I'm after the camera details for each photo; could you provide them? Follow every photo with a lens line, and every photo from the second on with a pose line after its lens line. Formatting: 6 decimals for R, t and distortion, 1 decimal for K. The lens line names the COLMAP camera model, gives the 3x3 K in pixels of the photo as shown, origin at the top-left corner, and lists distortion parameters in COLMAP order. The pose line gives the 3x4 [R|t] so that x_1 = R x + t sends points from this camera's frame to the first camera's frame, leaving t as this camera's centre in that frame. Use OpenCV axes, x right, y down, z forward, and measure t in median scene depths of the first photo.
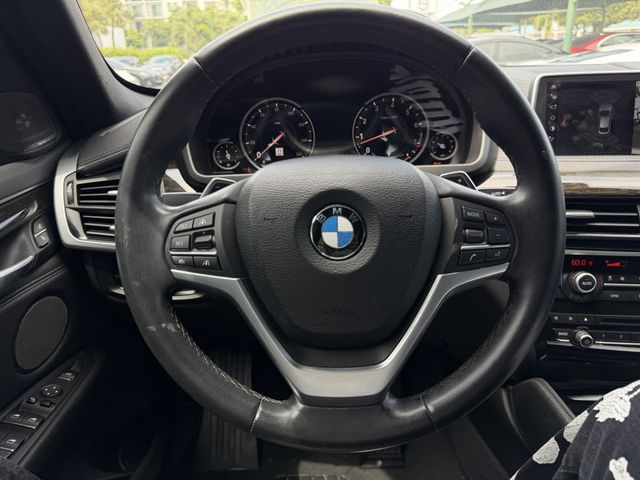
lens RADIAL K [[434.6, 0, 320.0], [0, 434.6, 240.0], [0, 0, 1]] dist [0.050734, -0.083831]
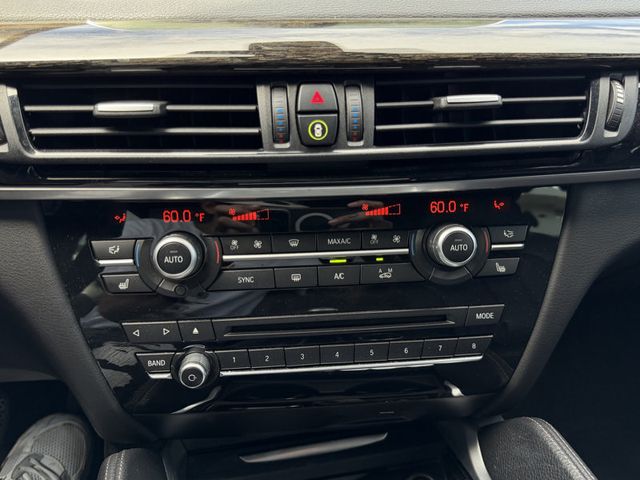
lens RADIAL K [[533.9, 0, 320.0], [0, 533.9, 240.0], [0, 0, 1]] dist [-0.006177, -0.002570]
pose [[0.973297, -0.060515, 0.221427, 0.627285], [0.039775, 0.994494, 0.096956, 0.028260], [-0.226075, -0.085560, 0.970345, 0.402460]]
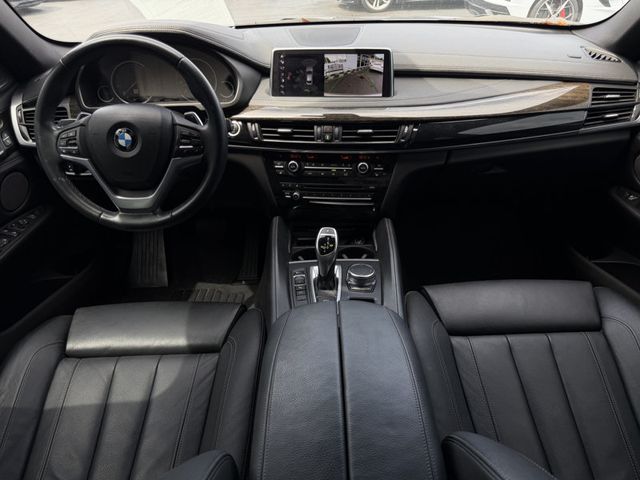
lens RADIAL K [[434.6, 0, 320.0], [0, 434.6, 240.0], [0, 0, 1]] dist [0.050734, -0.083831]
pose [[0.999823, 0.001791, 0.018710, 0.685238], [-0.005800, 0.976279, 0.216440, -0.002758], [-0.017879, -0.216510, 0.976117, -0.962565]]
